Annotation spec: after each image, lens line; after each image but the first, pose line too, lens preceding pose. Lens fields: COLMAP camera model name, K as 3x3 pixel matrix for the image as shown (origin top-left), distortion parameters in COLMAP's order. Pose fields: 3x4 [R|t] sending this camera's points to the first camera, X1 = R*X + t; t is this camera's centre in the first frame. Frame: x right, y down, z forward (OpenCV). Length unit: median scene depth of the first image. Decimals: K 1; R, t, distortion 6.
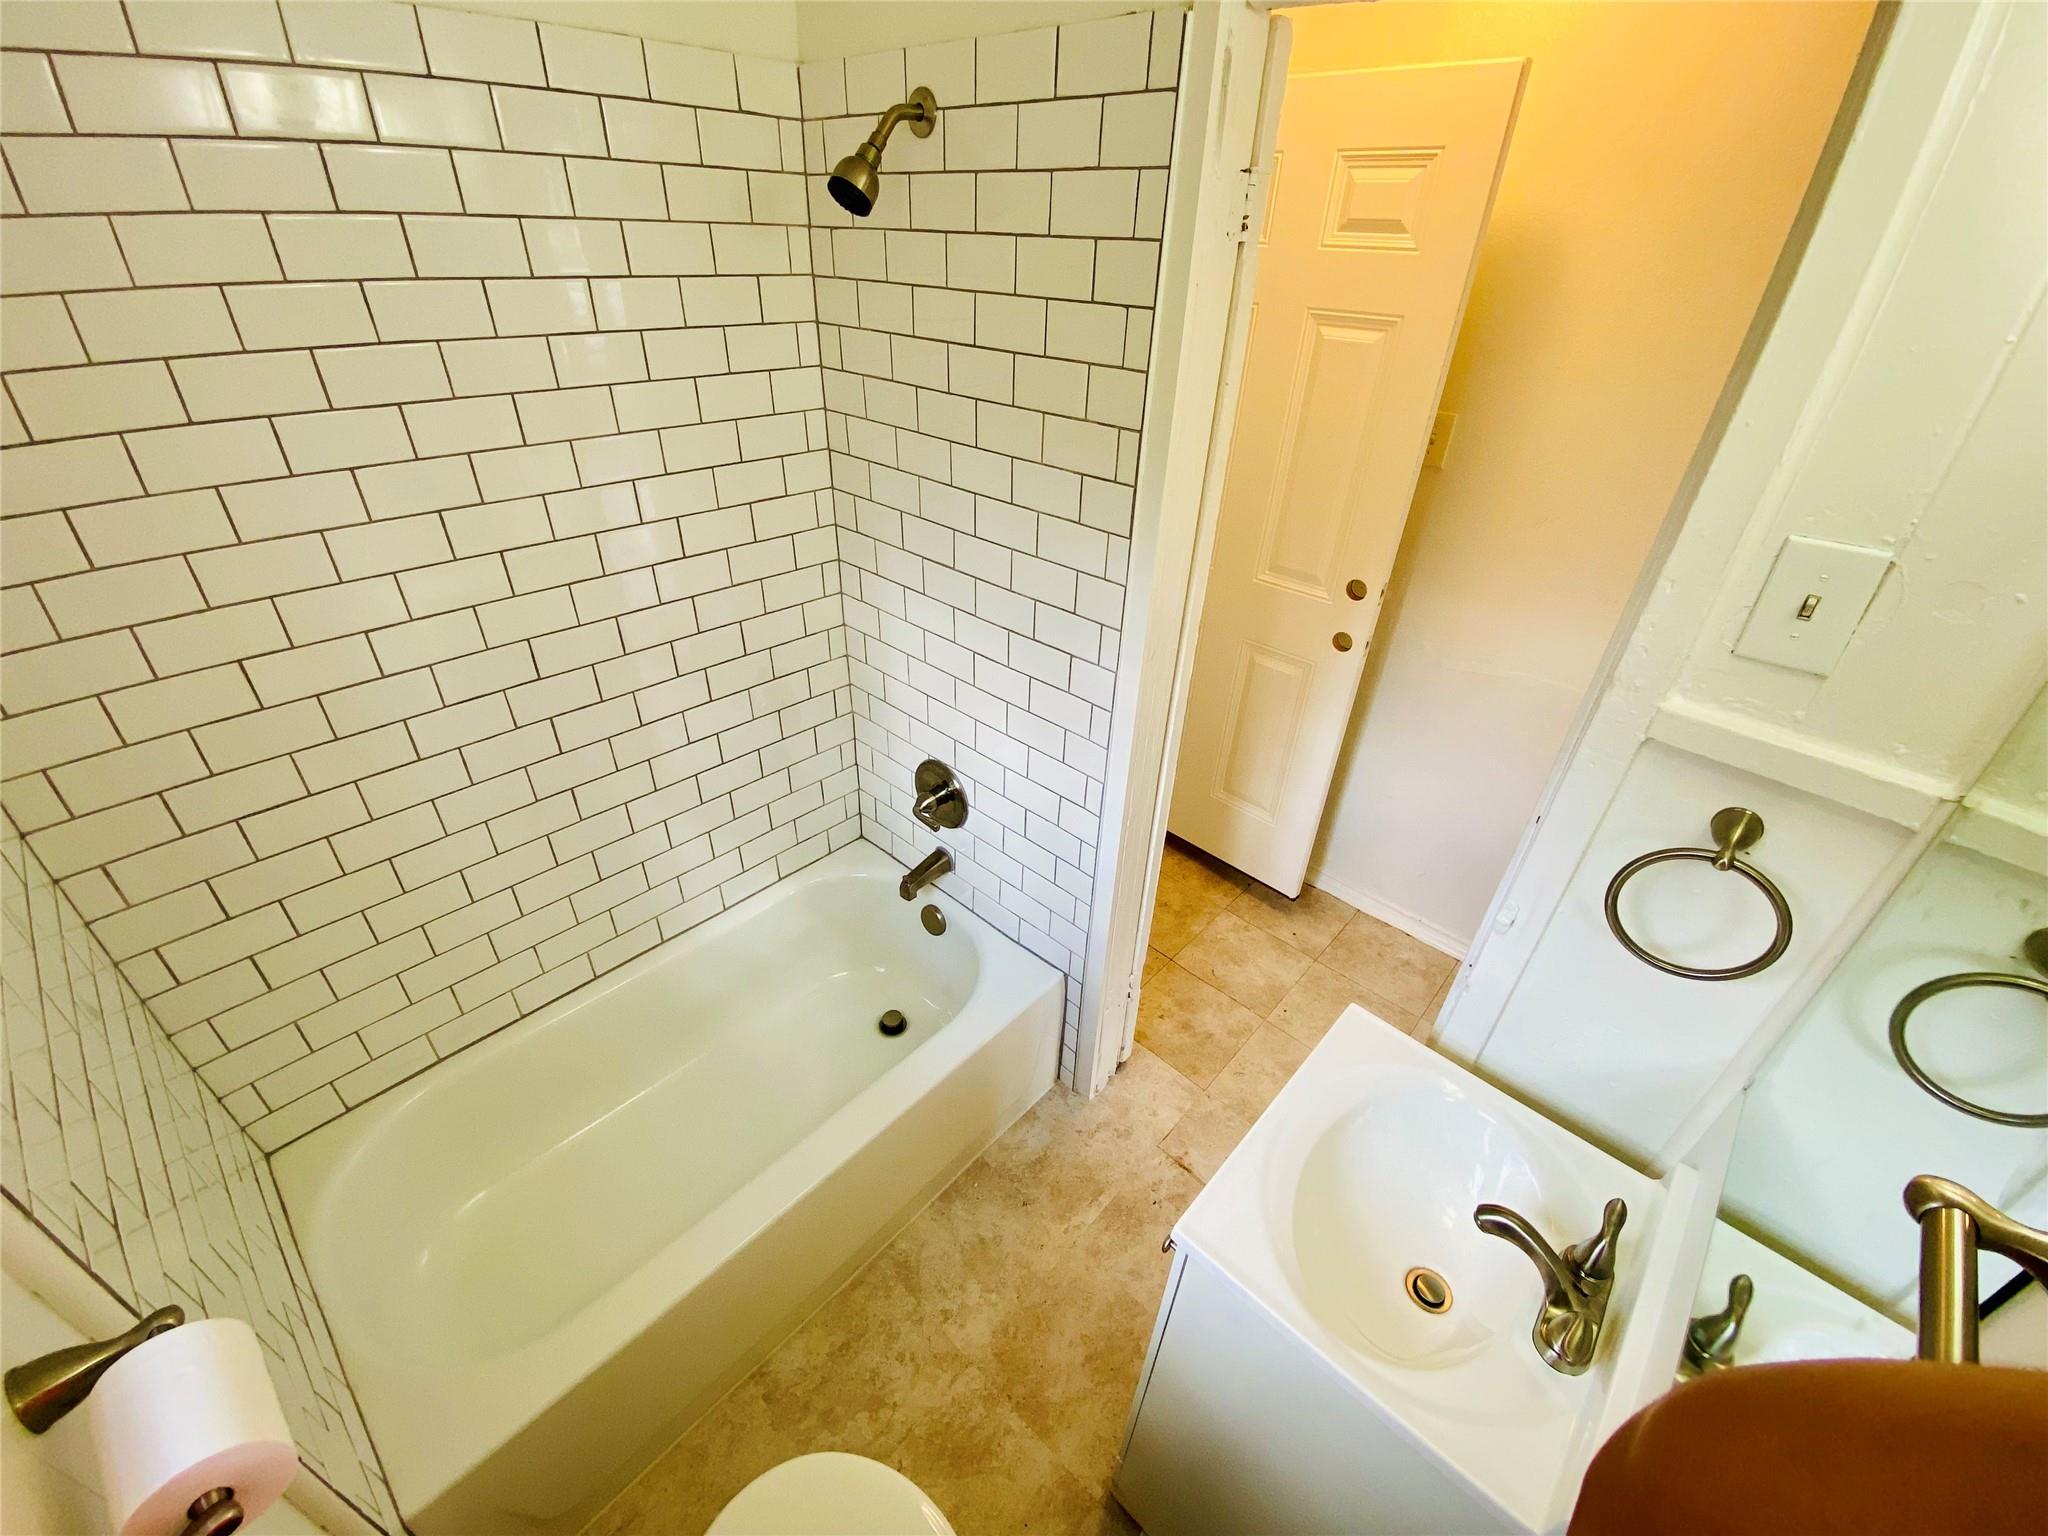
lens RADIAL K [[840.8, 0, 1021.4], [0, 840.8, 767.5], [0, 0, 1]] dist [0.029002, -0.026343]
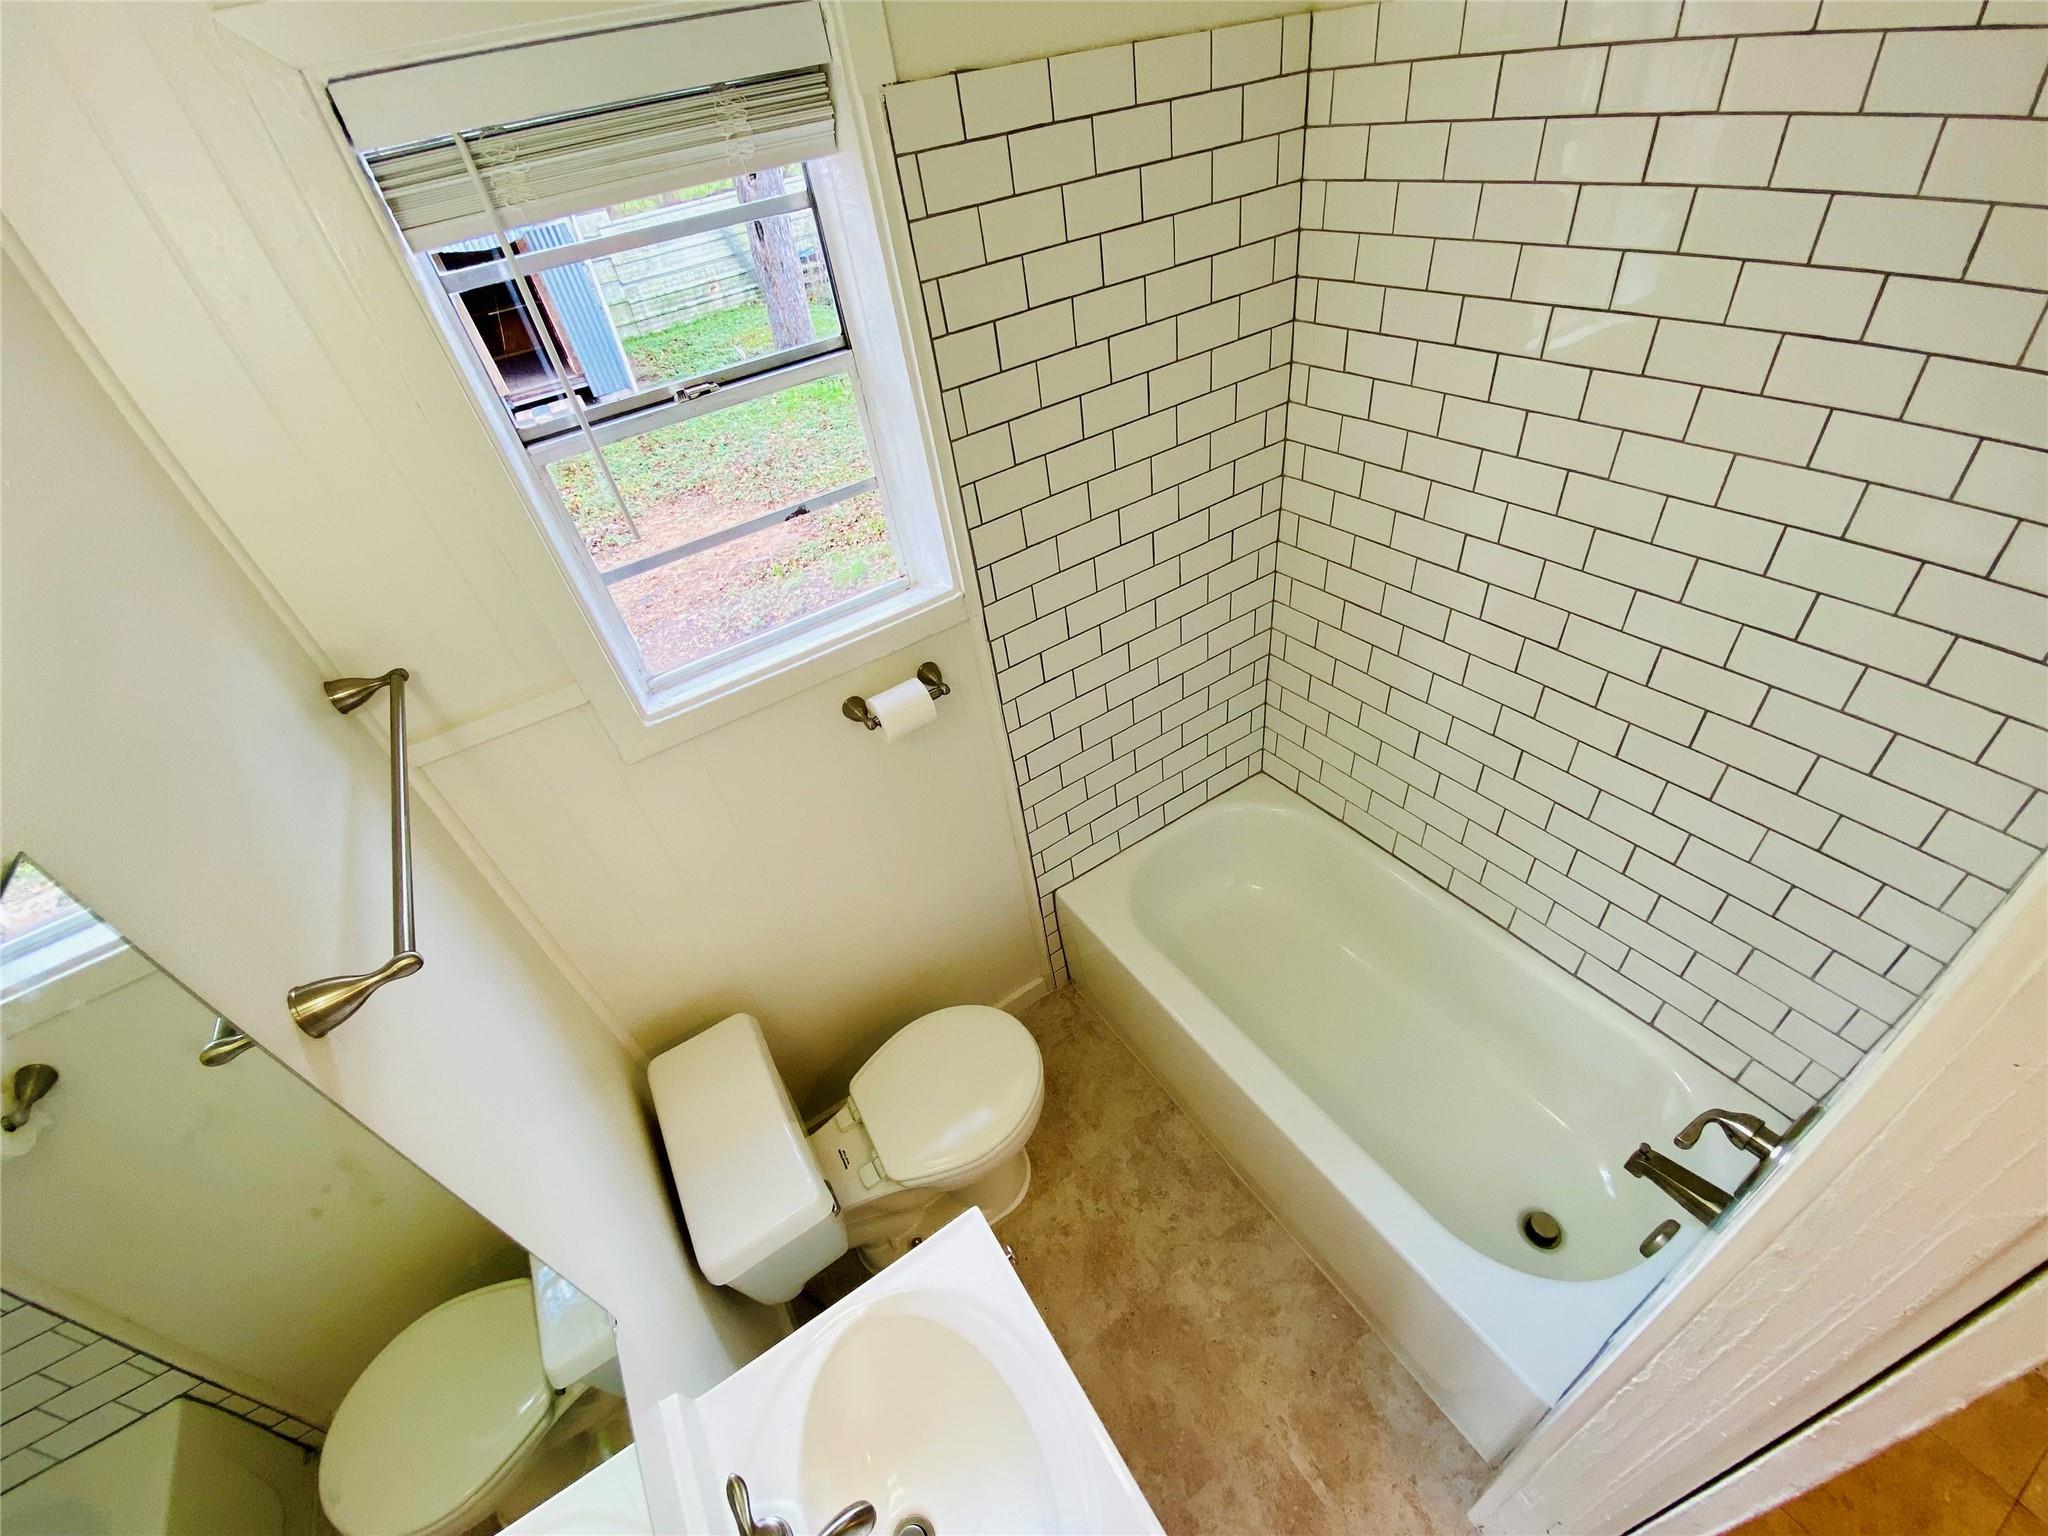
lens RADIAL K [[840.8, 0, 1021.4], [0, 840.8, 767.5], [0, 0, 1]] dist [0.029002, -0.026343]
pose [[-0.259384, 0.615535, -0.744202, 0.412521], [-0.406864, 0.629212, 0.662234, -0.407986], [0.875889, 0.474562, 0.087232, 0.408513]]
